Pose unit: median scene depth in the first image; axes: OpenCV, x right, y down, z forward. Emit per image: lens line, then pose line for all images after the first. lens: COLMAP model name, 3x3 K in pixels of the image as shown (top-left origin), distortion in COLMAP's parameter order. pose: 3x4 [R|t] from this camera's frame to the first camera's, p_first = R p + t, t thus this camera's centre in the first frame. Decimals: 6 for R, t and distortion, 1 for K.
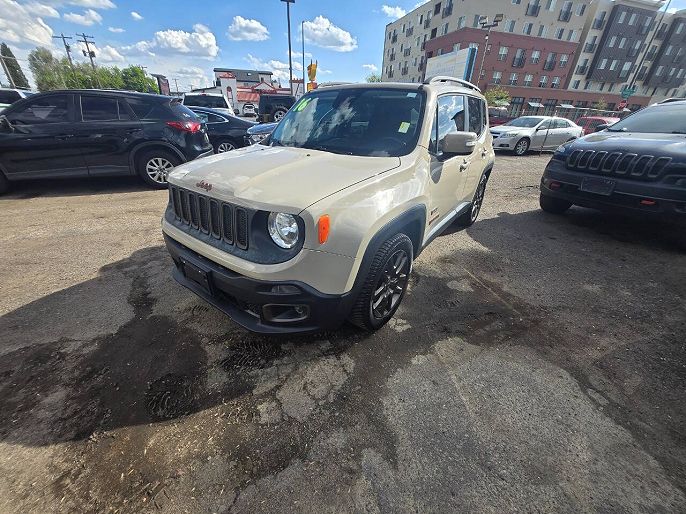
lens RADIAL K [[266.5, 0, 339.3], [0, 266.5, 258.8], [0, 0, 1]] dist [-0.002051, 0.000271]
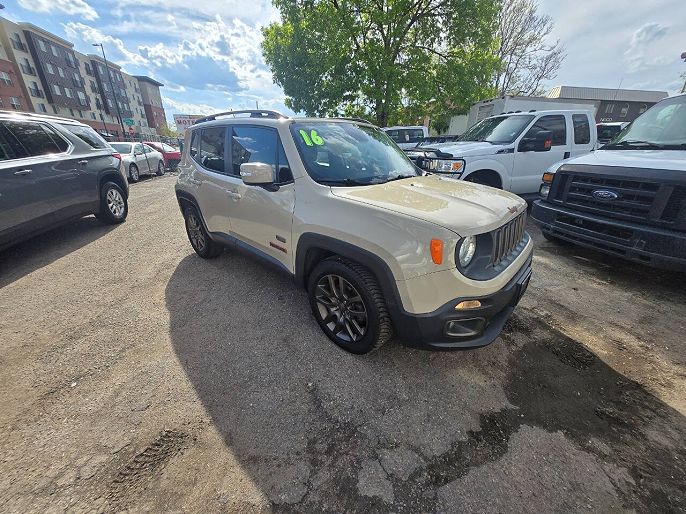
lens RADIAL K [[266.5, 0, 339.3], [0, 266.5, 258.8], [0, 0, 1]] dist [-0.002051, 0.000271]
pose [[0.122568, -0.411149, 0.903290, -1.072791], [0.475872, 0.823050, 0.310055, -0.507765], [-0.870932, 0.391848, 0.296534, 0.867264]]
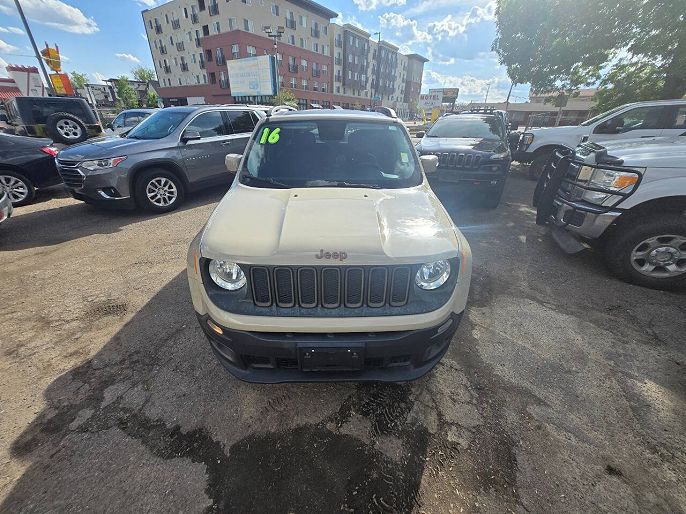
lens RADIAL K [[266.5, 0, 339.3], [0, 266.5, 258.8], [0, 0, 1]] dist [-0.002051, 0.000271]
pose [[0.790066, -0.297907, 0.535768, -0.585228], [0.296477, 0.950656, 0.091404, -0.205581], [-0.536561, 0.086628, 0.839403, 0.165721]]
